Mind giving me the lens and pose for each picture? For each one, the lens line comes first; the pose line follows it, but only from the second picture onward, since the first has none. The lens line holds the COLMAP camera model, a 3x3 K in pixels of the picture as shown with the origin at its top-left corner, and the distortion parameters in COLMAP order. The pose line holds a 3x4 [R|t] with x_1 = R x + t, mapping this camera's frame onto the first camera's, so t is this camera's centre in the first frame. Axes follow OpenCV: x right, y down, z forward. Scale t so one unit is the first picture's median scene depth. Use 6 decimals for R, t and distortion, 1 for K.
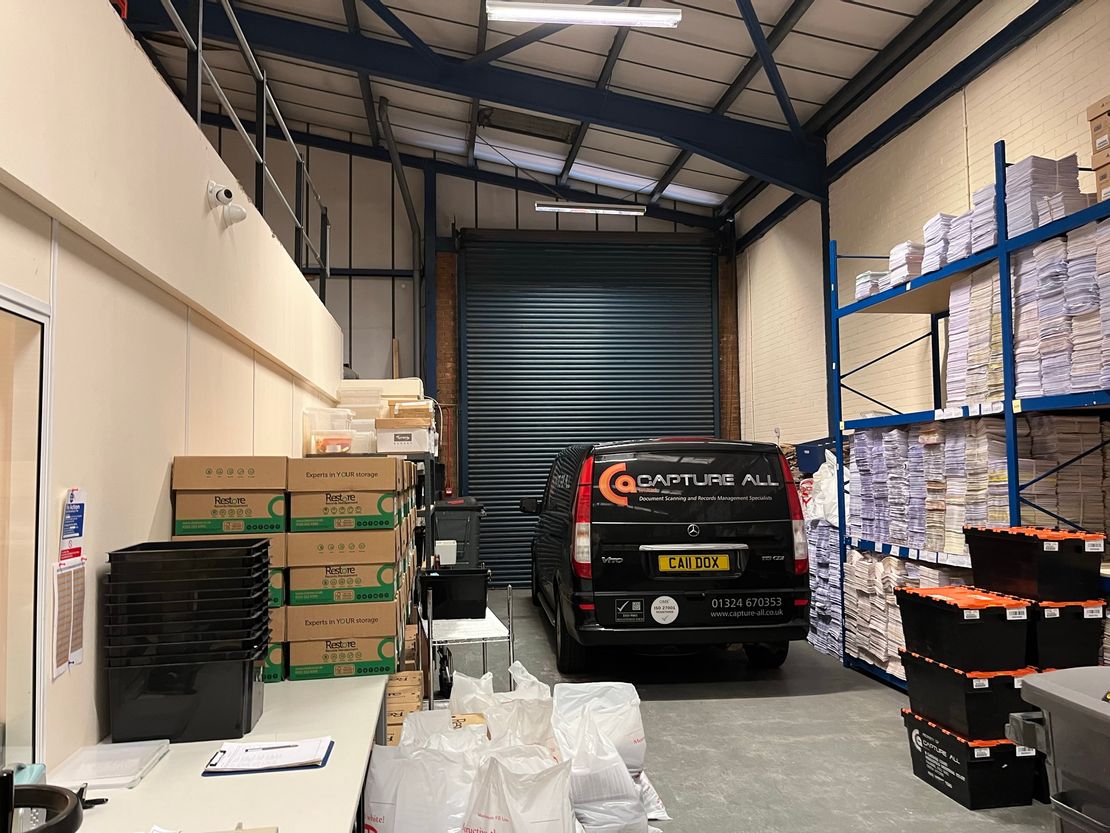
lens RADIAL K [[839.3, 0, 557.4], [0, 839.3, 418.6], [0, 0, 1]] dist [0.061581, -0.065830]
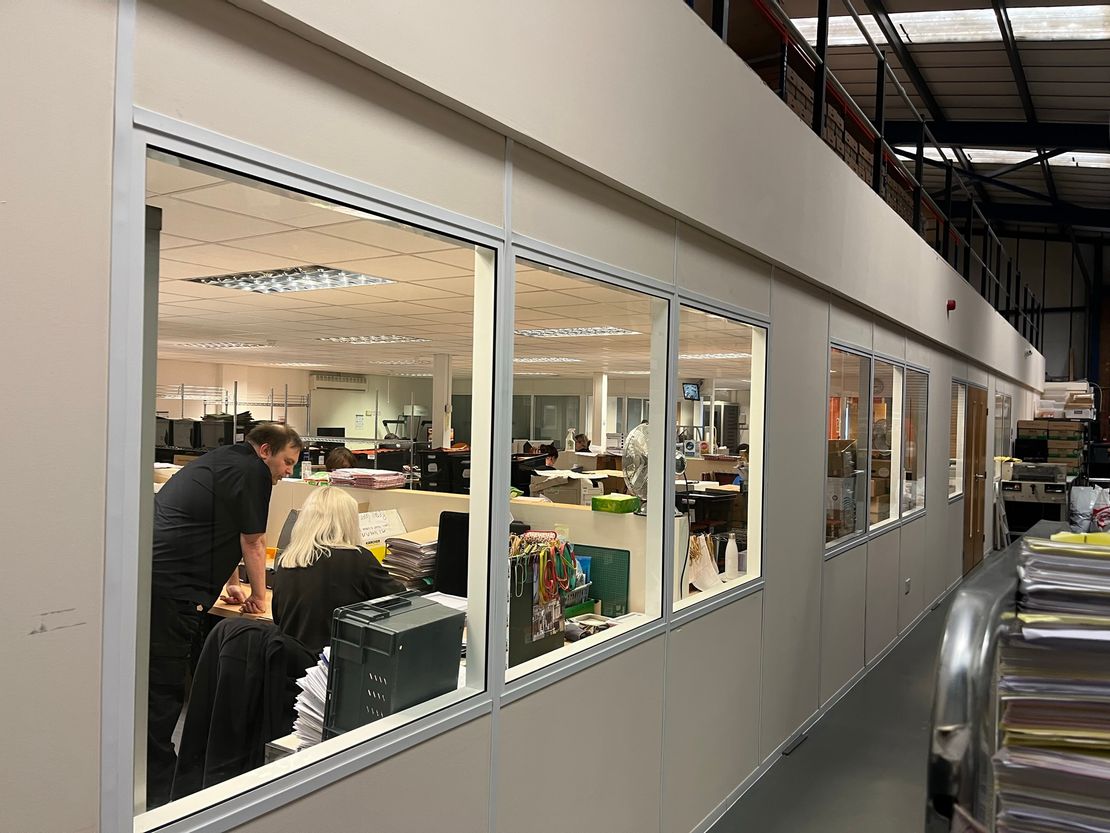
lens RADIAL K [[839.3, 0, 558.9], [0, 839.3, 420.3], [0, 0, 1]] dist [0.061581, -0.065830]
pose [[0.754007, 0.033090, -0.656032, 0.245045], [0.006865, 0.998279, 0.058243, -0.088613], [0.656830, -0.048419, 0.752482, -1.508483]]
